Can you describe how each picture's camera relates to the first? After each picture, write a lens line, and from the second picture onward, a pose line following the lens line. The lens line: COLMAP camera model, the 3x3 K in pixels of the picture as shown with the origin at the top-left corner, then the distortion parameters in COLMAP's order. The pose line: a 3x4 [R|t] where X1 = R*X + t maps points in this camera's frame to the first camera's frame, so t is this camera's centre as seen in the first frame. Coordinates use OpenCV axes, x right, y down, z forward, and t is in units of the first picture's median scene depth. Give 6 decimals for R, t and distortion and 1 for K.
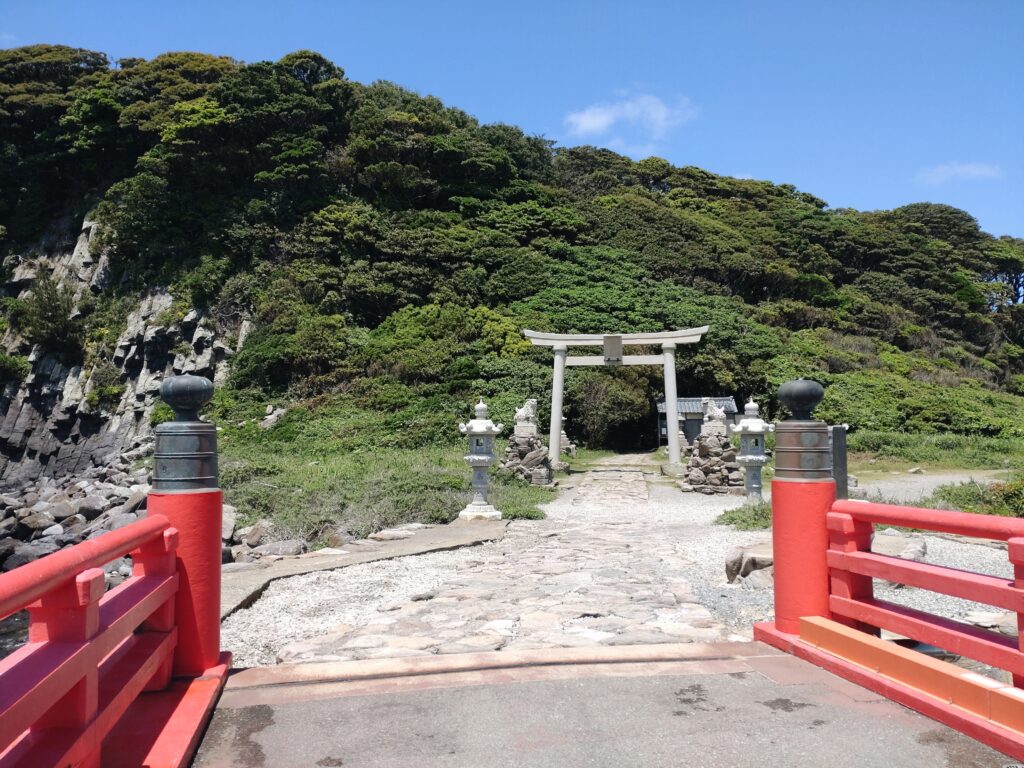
lens RADIAL K [[826.7, 0, 512.0], [0, 826.7, 384.0], [0, 0, 1]] dist [0.085768, -0.152886]
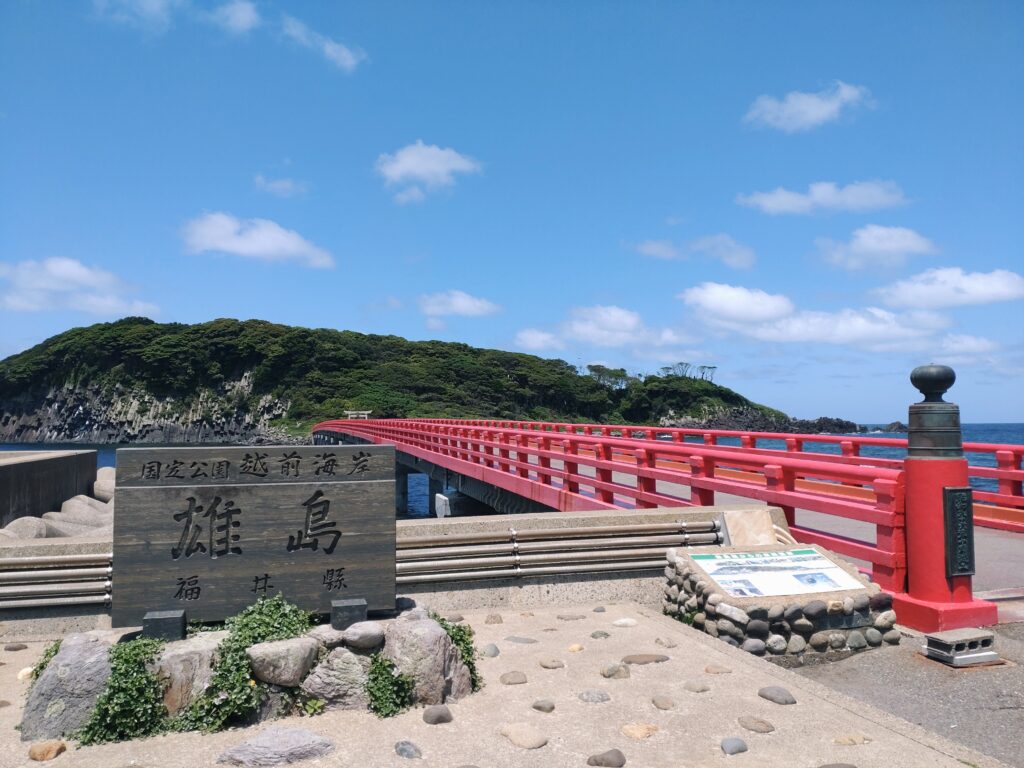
lens RADIAL K [[826.7, 0, 512.0], [0, 826.7, 384.0], [0, 0, 1]] dist [0.085768, -0.152886]
pose [[0.999082, -0.003795, 0.042674, 0.594389], [0.003932, 0.999987, -0.003123, -0.141850], [-0.042662, 0.003288, 0.999084, -3.095322]]
